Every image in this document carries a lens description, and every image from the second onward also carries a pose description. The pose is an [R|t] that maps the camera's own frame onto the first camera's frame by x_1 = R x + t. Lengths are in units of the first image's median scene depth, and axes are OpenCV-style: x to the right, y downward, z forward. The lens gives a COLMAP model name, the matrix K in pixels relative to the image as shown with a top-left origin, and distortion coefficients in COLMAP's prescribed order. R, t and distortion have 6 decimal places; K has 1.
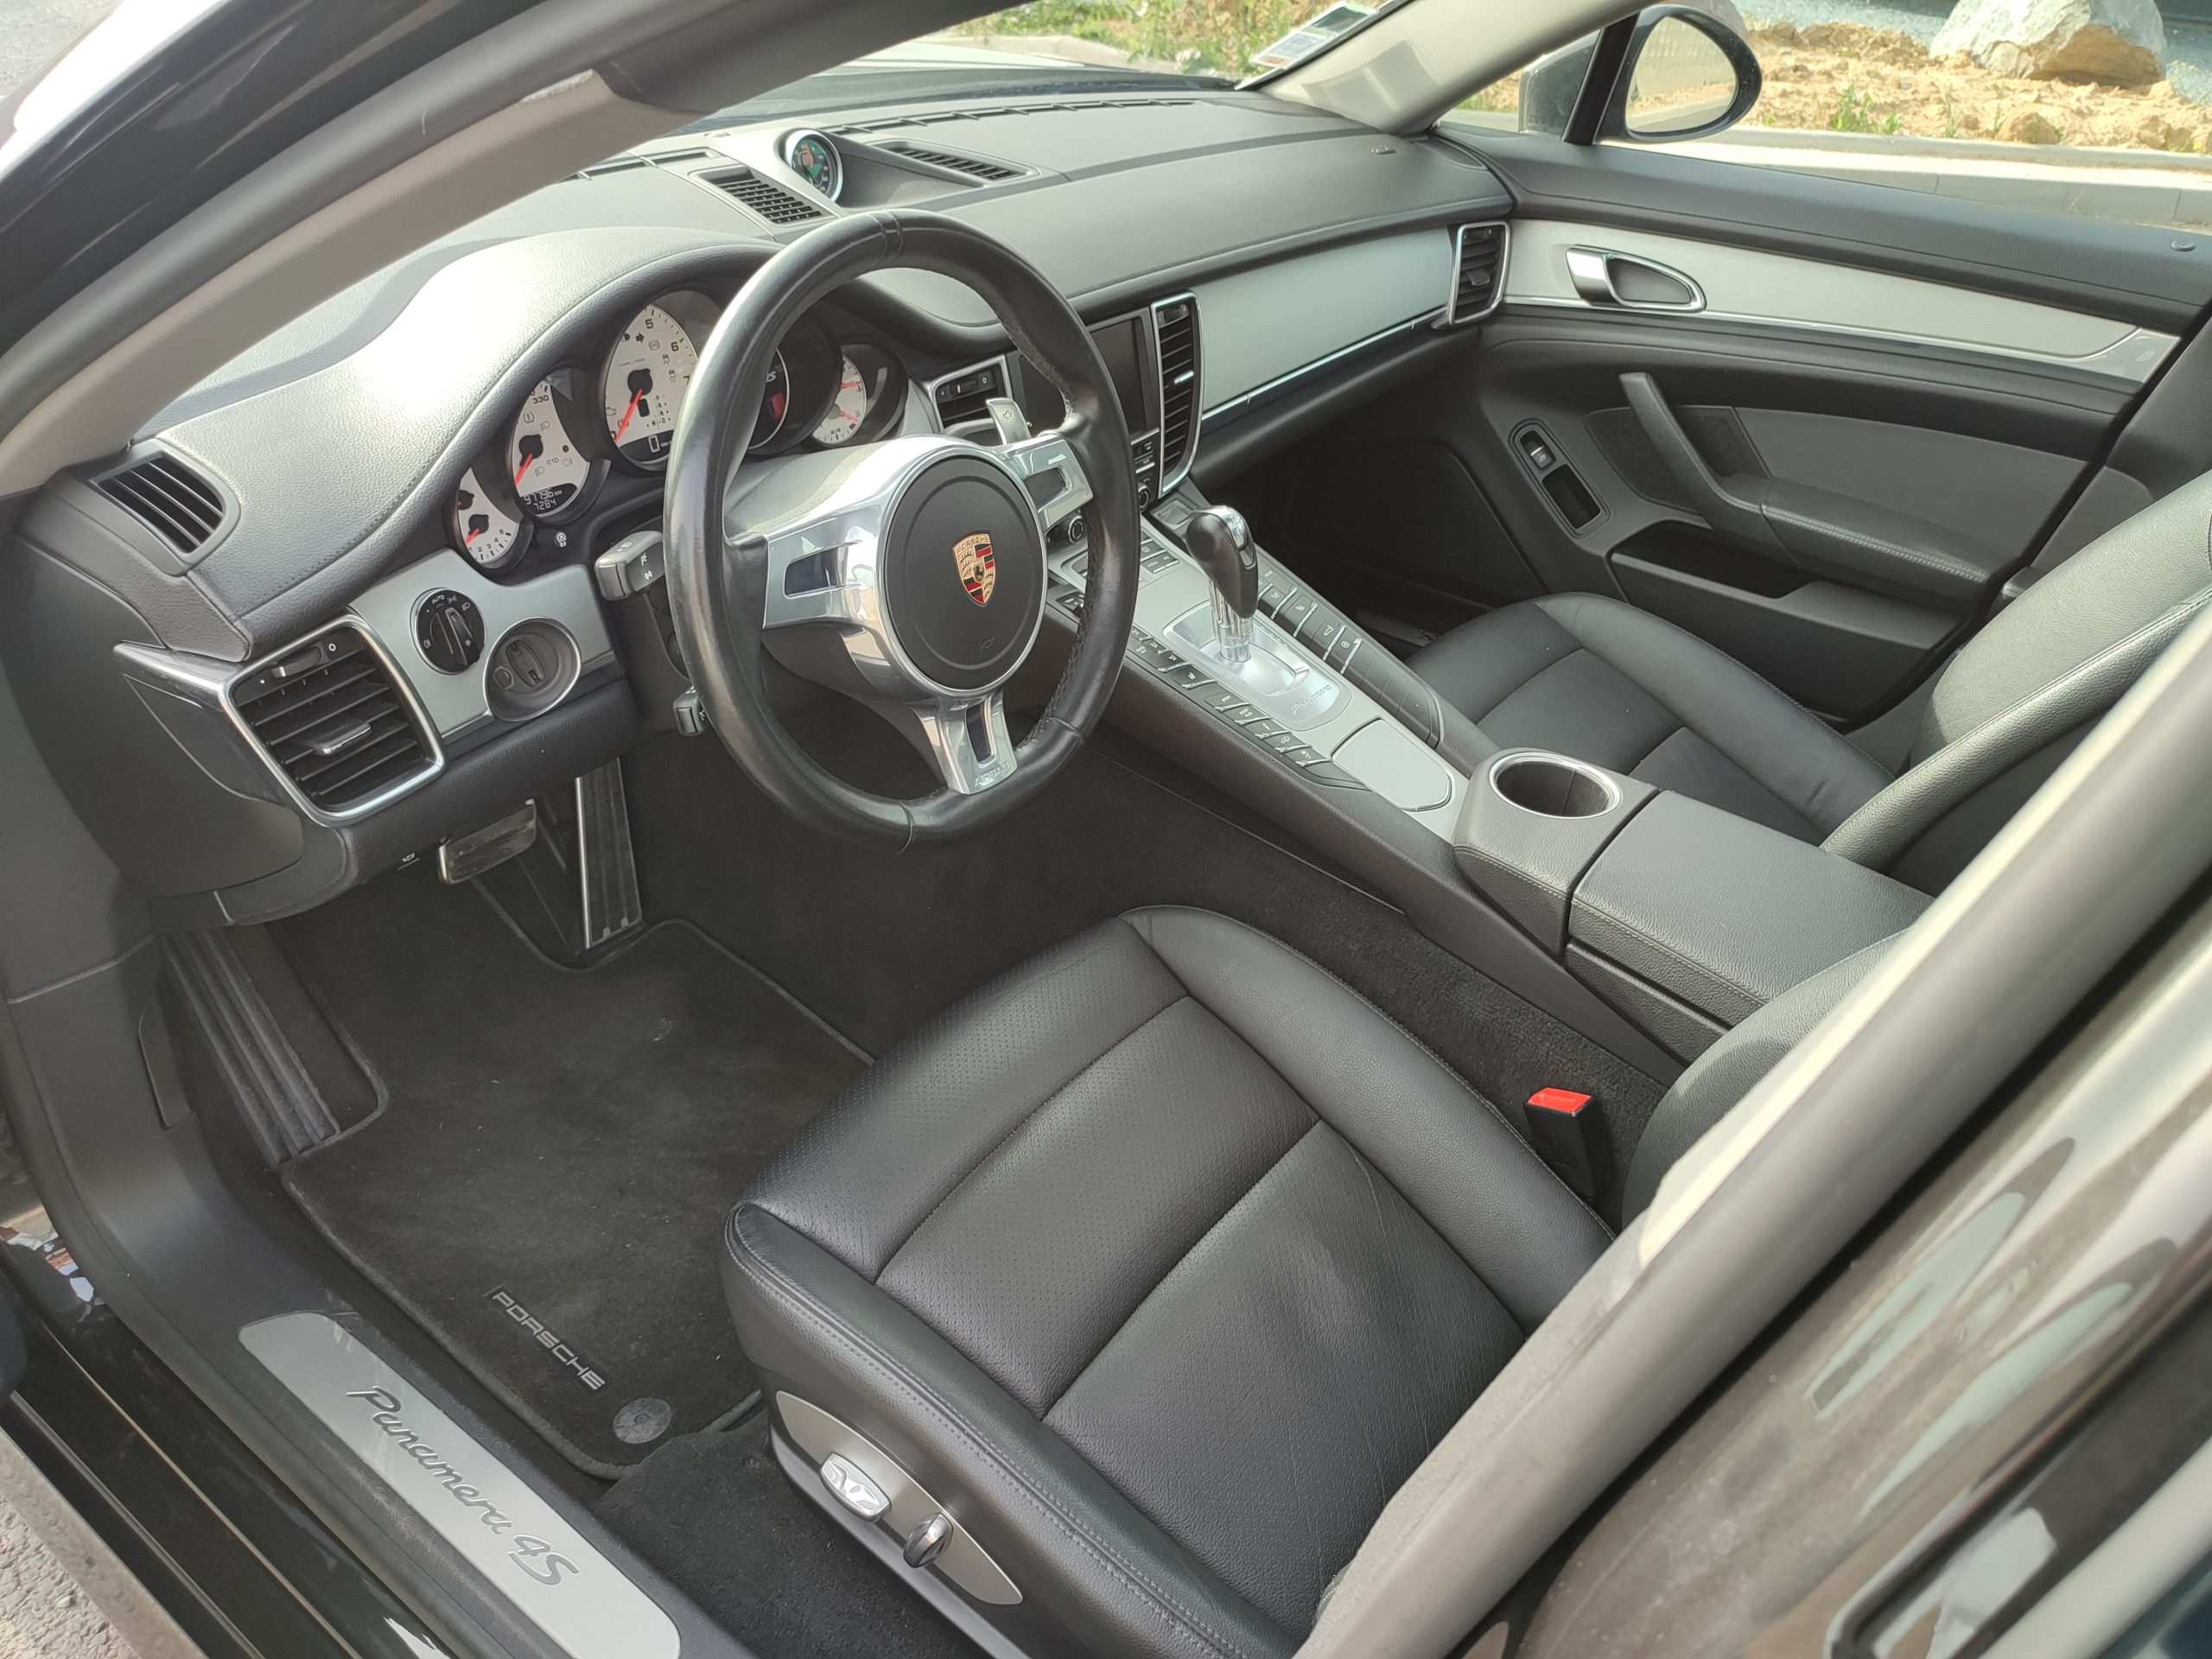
lens RADIAL K [[1595.5, 0, 1108.3], [0, 1595.5, 826.6], [0, 0, 1]] dist [0.002741, -0.001371]
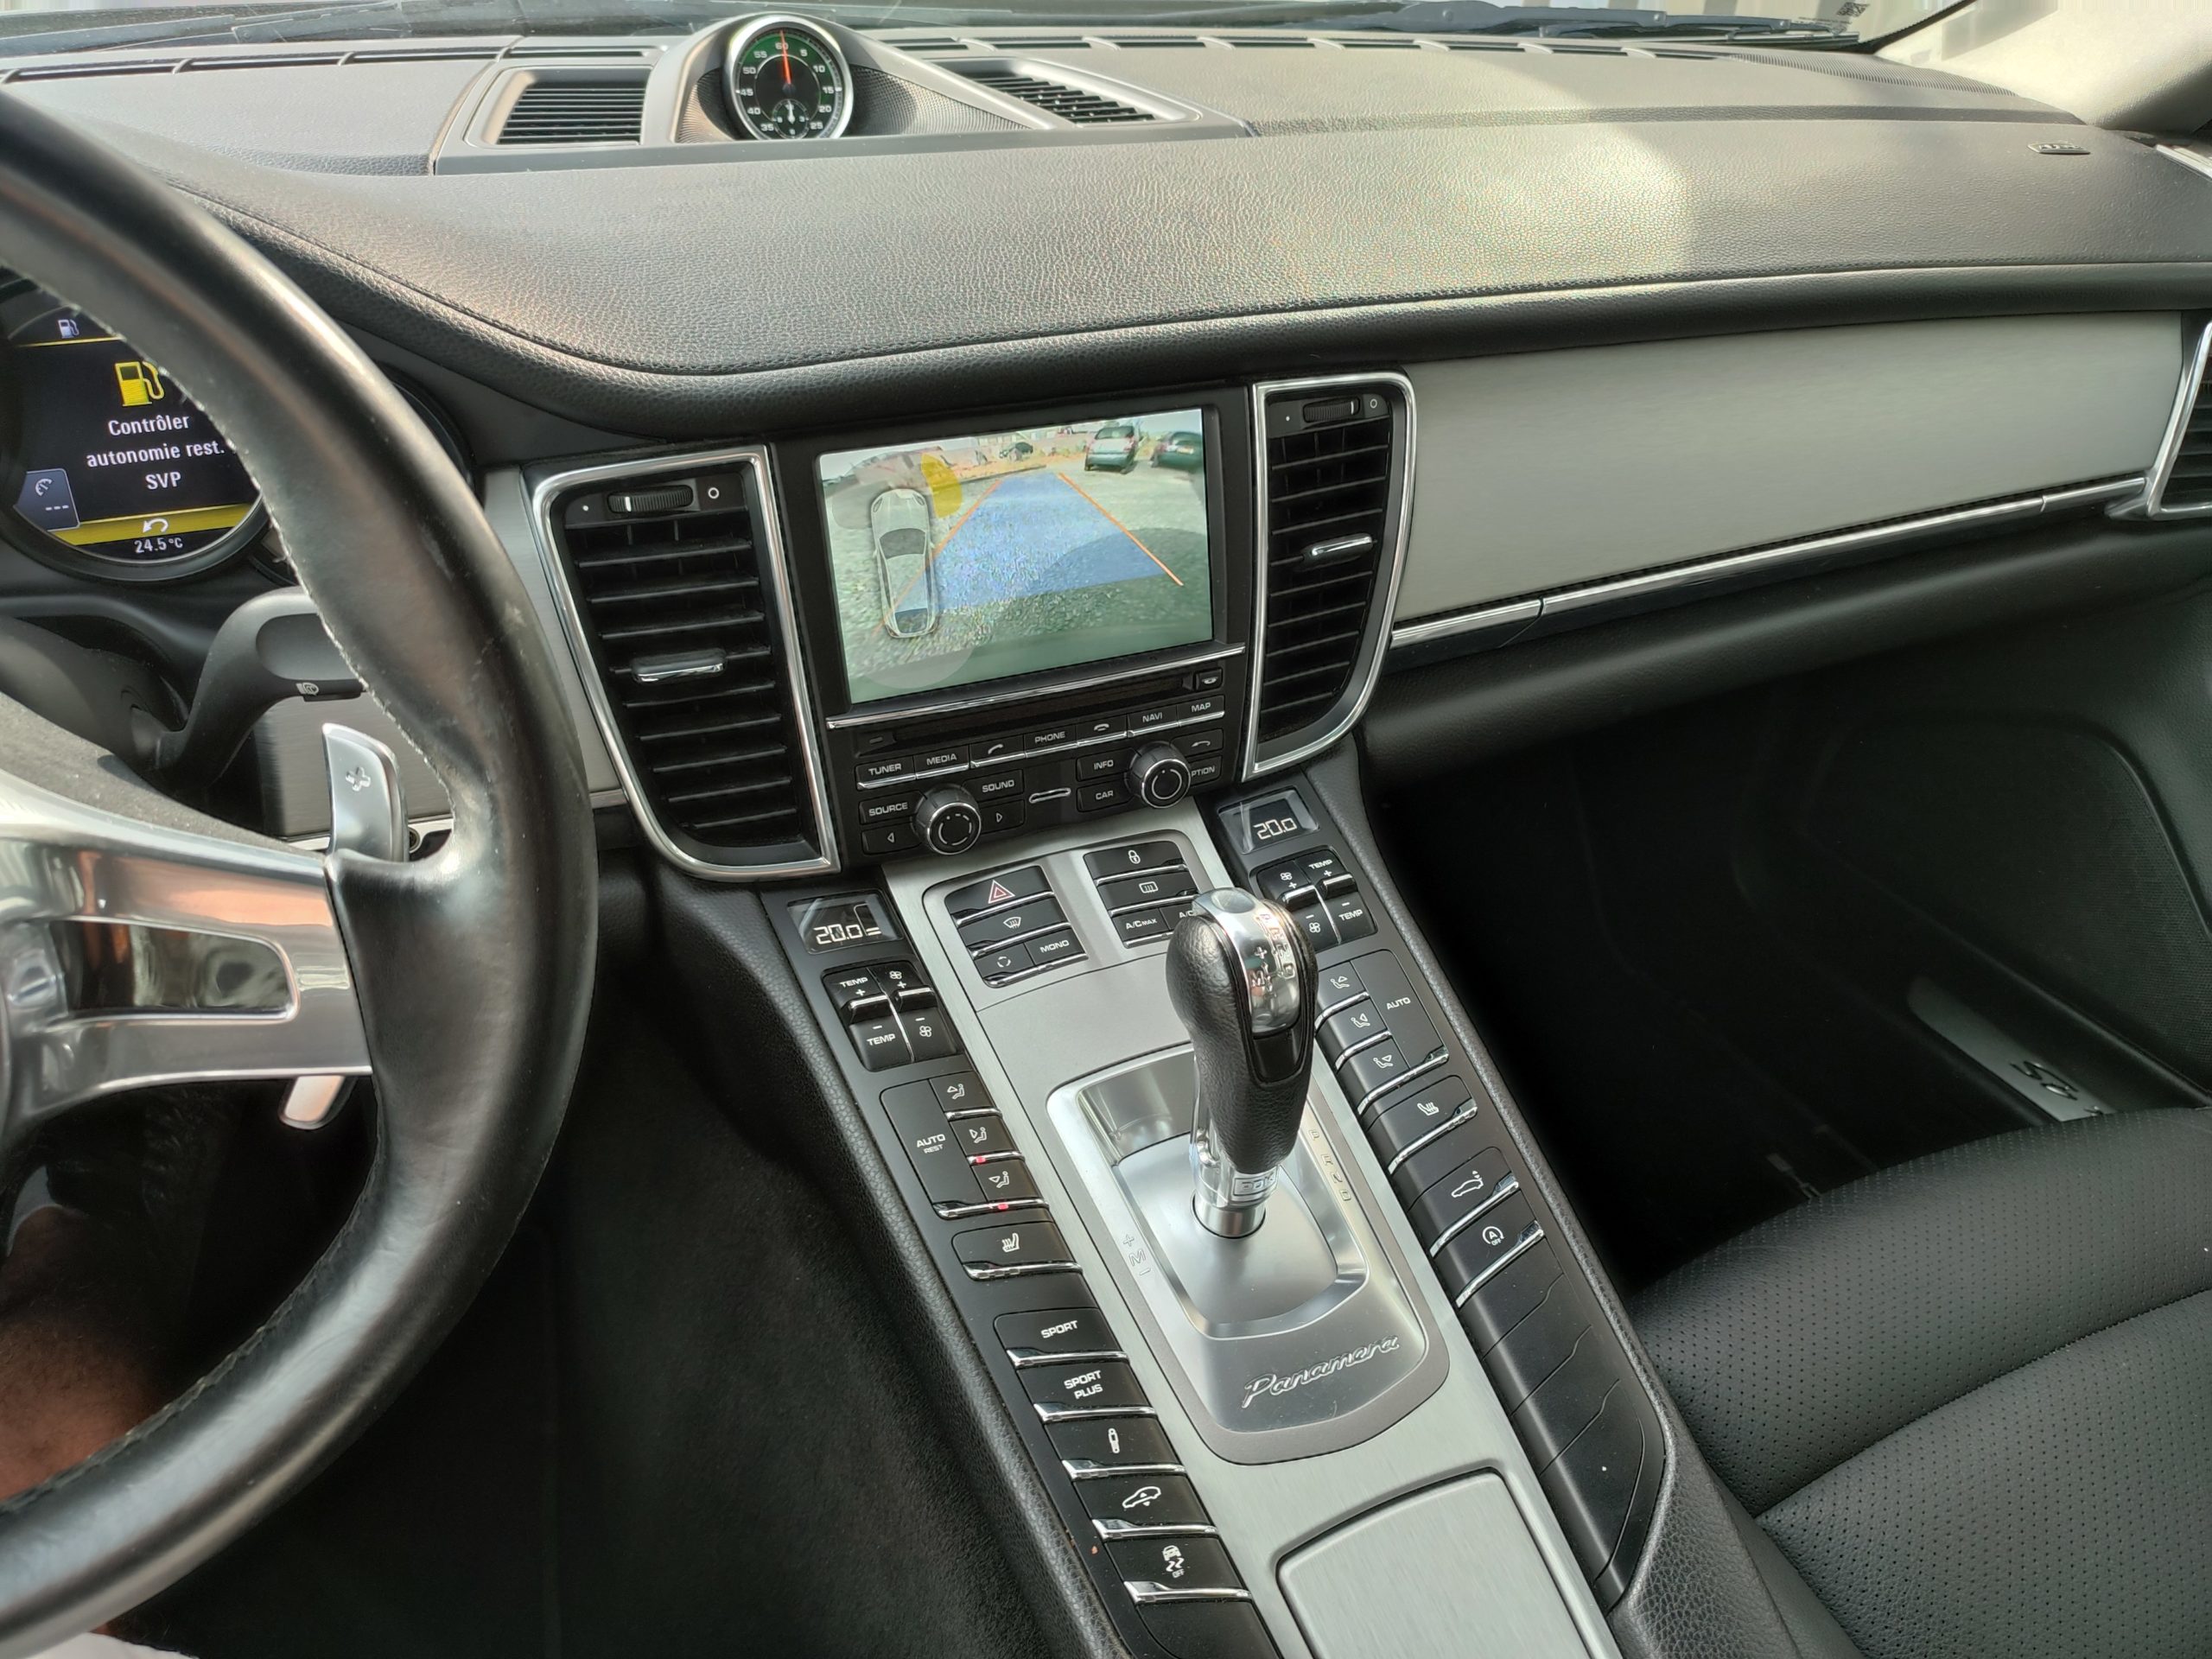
lens RADIAL K [[1635.5, 0, 1103.6], [0, 1635.5, 794.1], [0, 0, 1]] dist [0.000807, 0.000294]
pose [[0.888219, 0.216633, -0.405138, 0.184211], [-0.242653, 0.970022, -0.013306, -0.180288], [0.390110, 0.110127, 0.914159, 0.523164]]
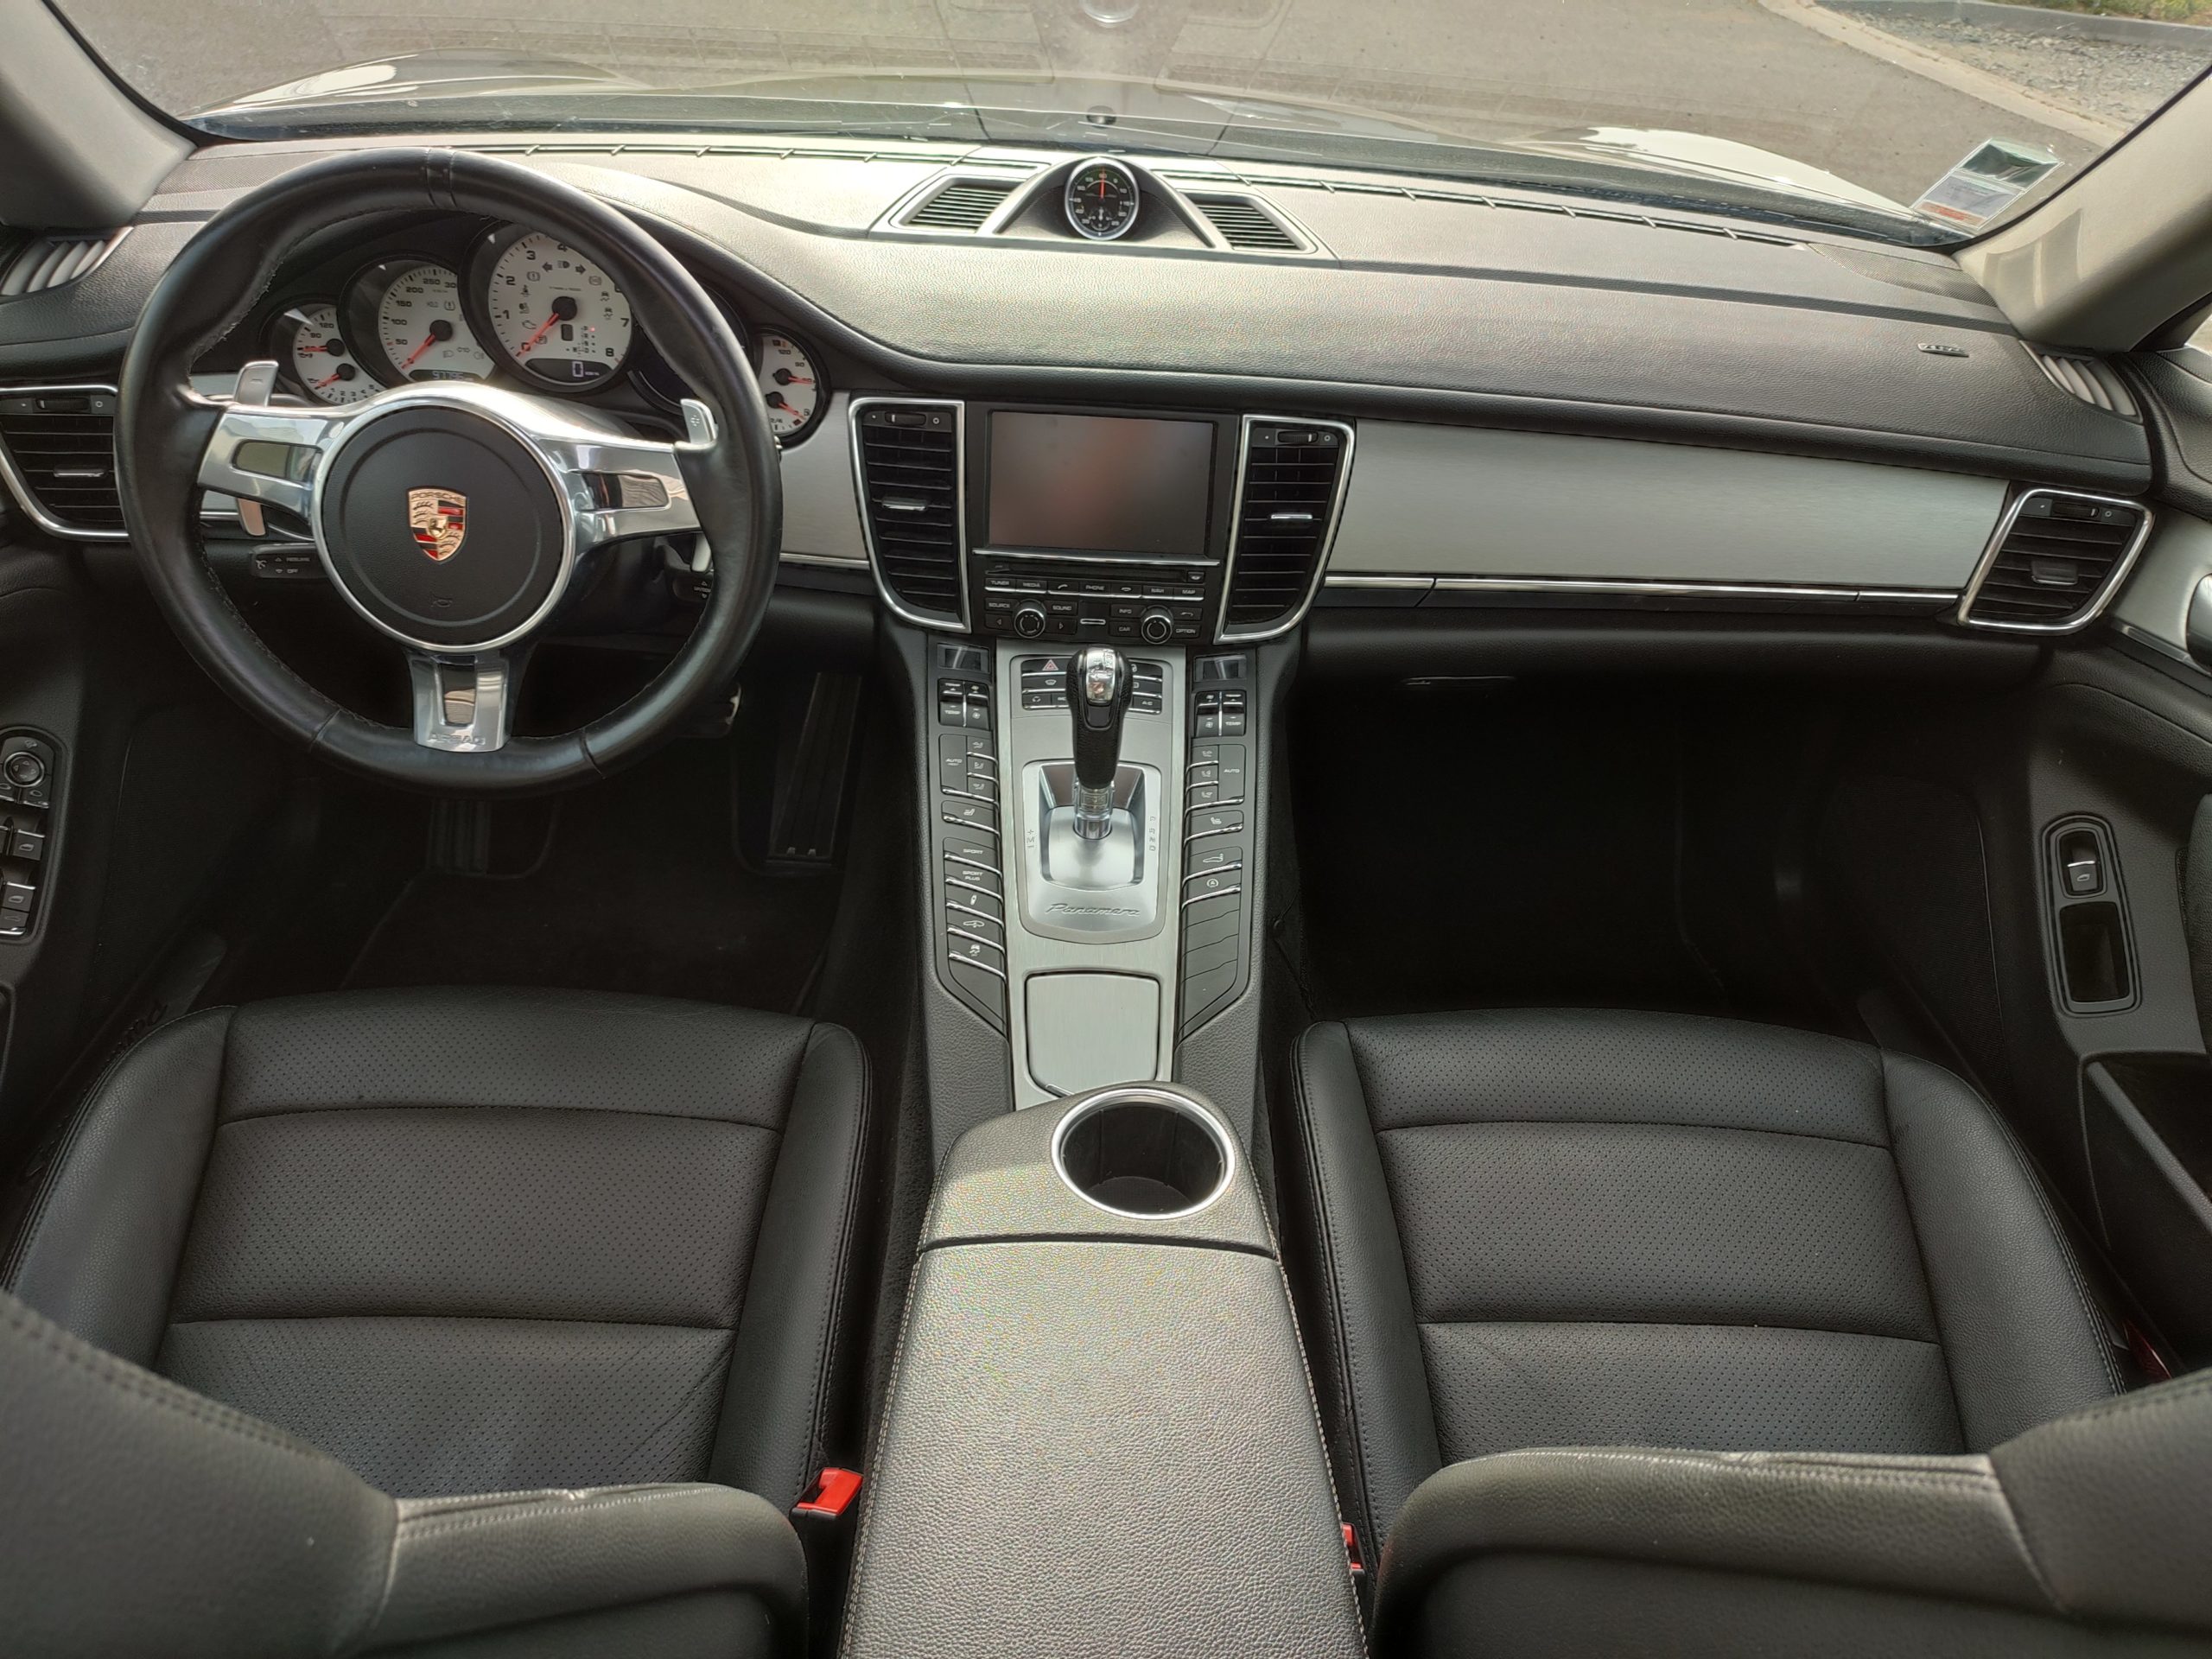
lens RADIAL K [[1675.7, 0, 1104.3], [0, 1675.7, 827.5], [0, 0, 1]] dist [0.012120, 0.000648]
pose [[0.625152, 0.415460, -0.660740, 0.592599], [-0.457755, 0.880840, 0.120754, -0.195662], [0.632175, 0.226967, 0.740838, 0.336931]]
